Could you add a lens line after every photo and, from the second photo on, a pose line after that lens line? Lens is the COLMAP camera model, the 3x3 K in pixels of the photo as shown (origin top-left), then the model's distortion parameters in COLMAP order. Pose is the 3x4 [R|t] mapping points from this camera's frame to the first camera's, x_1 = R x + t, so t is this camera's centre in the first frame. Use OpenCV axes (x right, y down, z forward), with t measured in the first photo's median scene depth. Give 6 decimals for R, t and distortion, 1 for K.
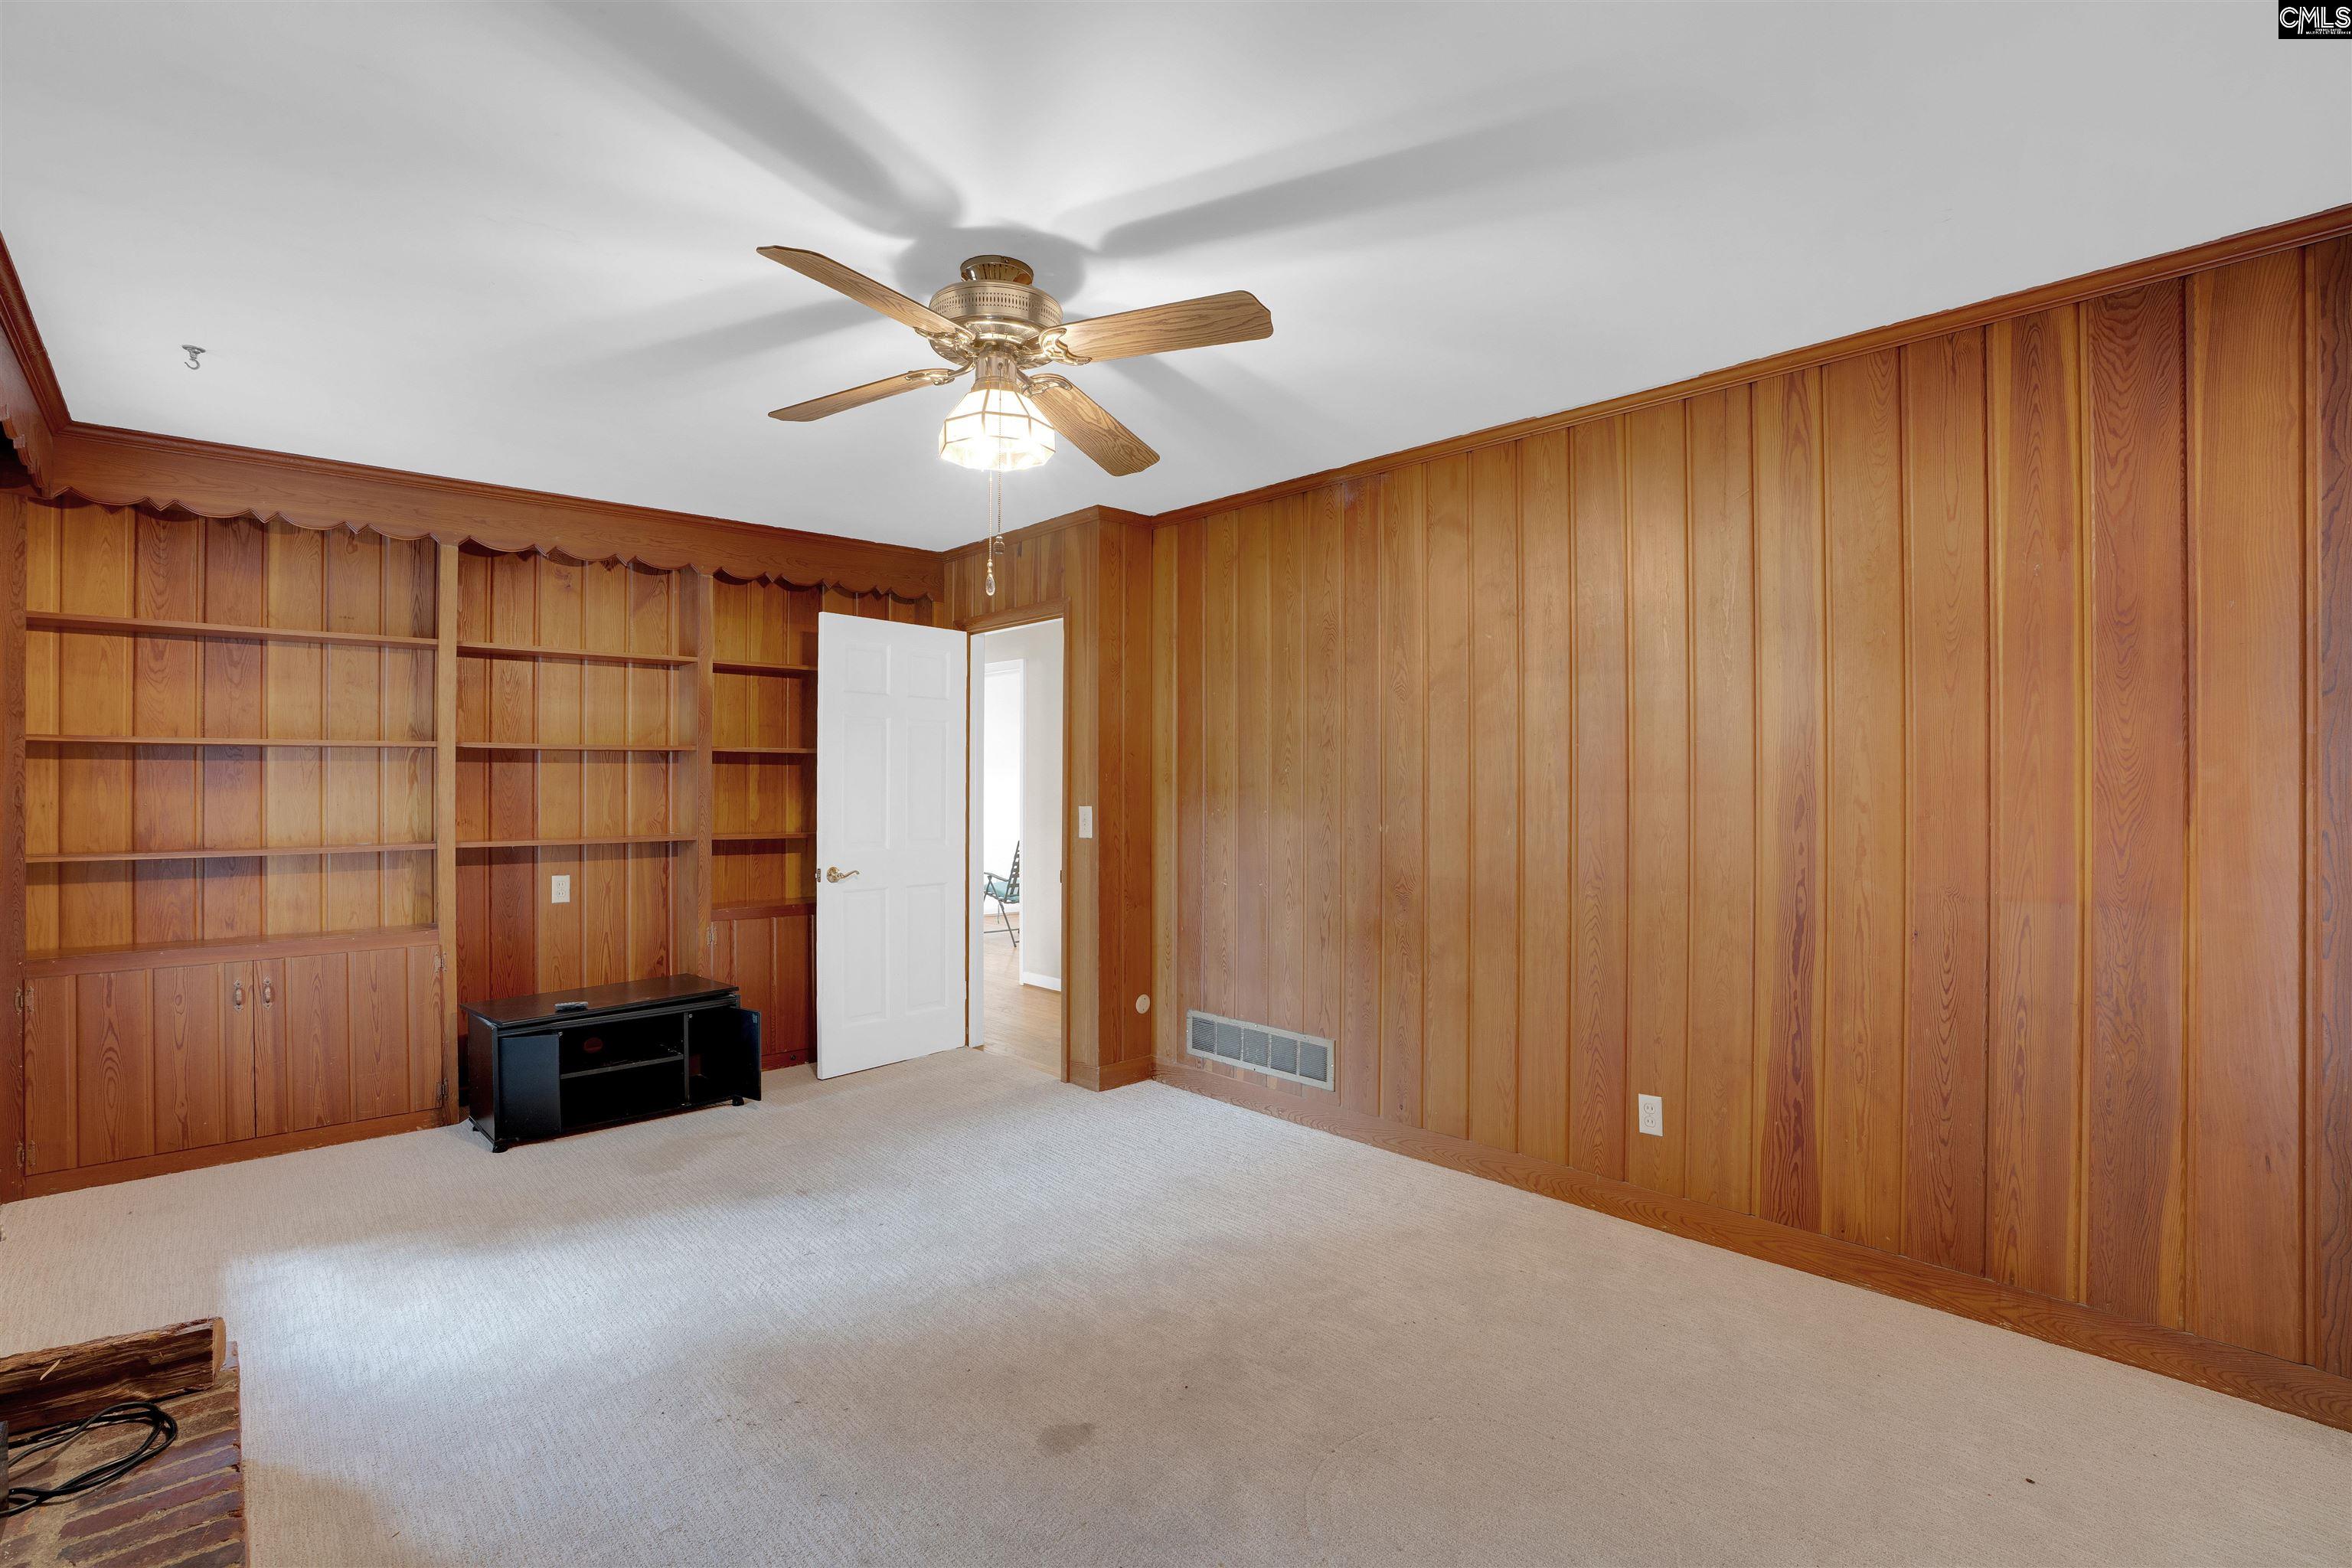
lens RADIAL K [[1102.6, 0, 1174.9], [0, 1102.6, 774.3], [0, 0, 1]] dist [-0.063528, 0.025640]
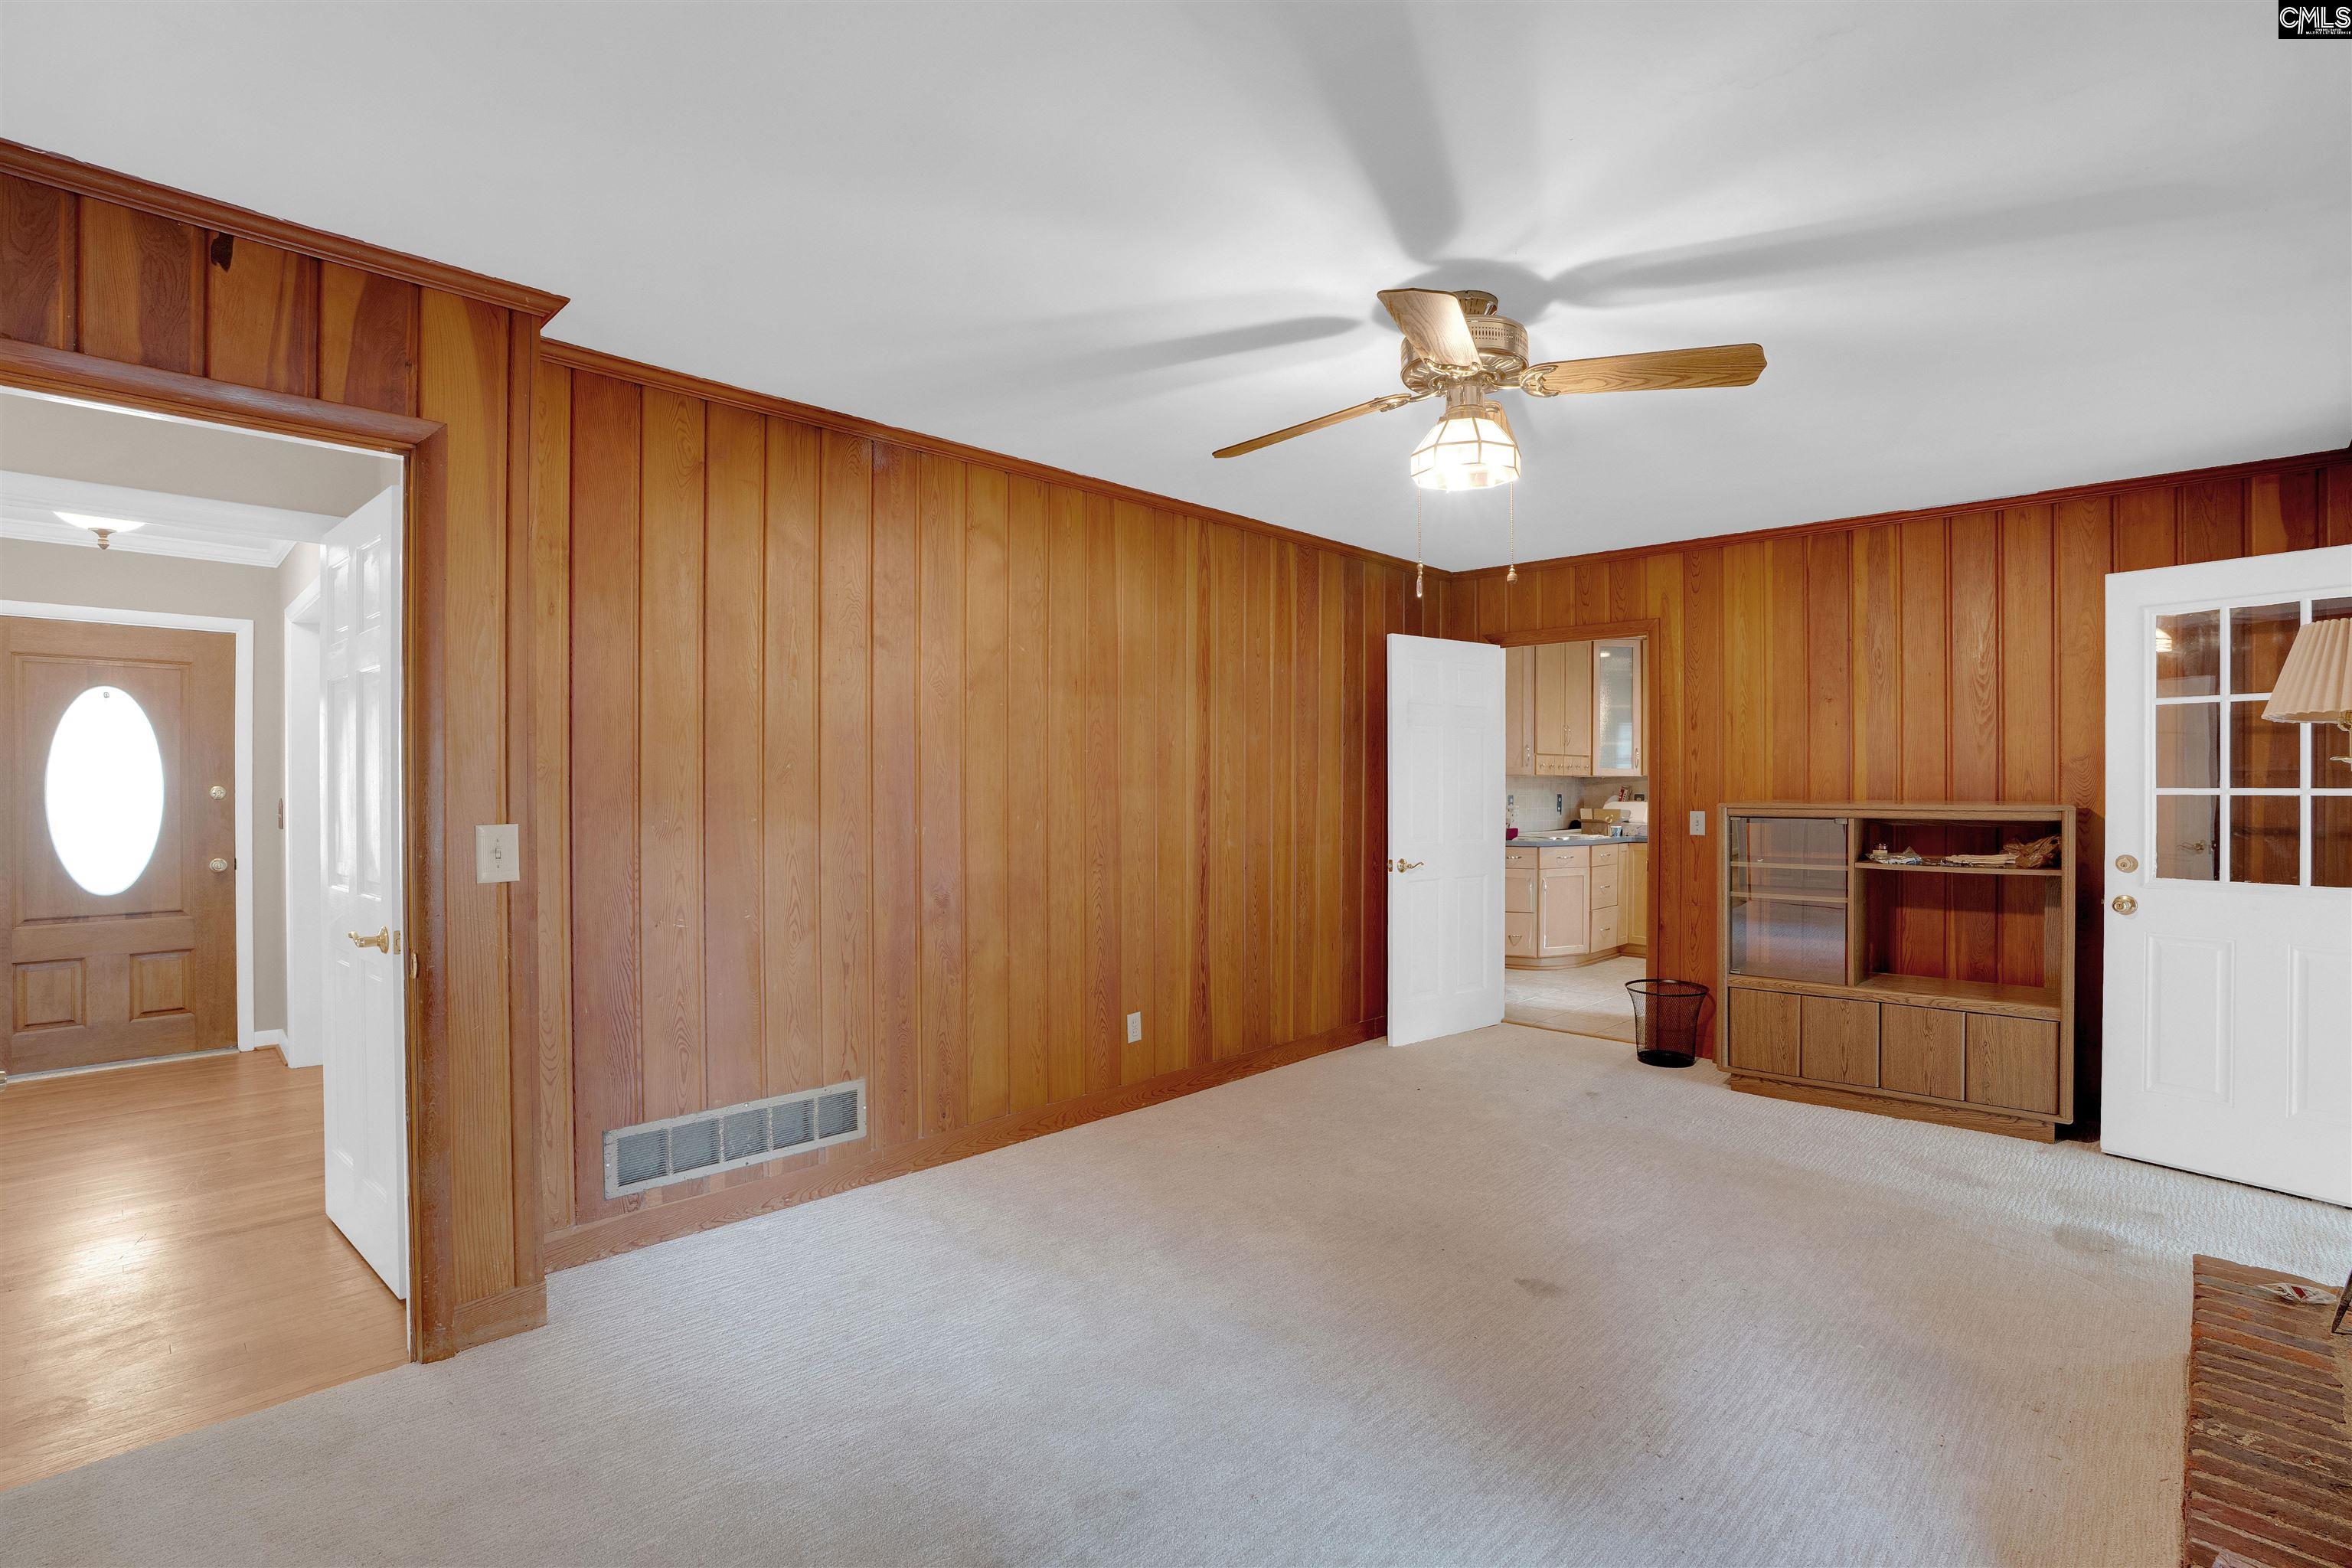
lens RADIAL K [[1102.6, 0, 1174.9], [0, 1102.6, 774.3], [0, 0, 1]] dist [-0.063528, 0.025640]
pose [[-0.051322, 0.004439, 0.998672, -0.819207], [-0.011217, 0.999924, -0.005022, 0.004297], [-0.998619, -0.011460, -0.051268, 0.898410]]
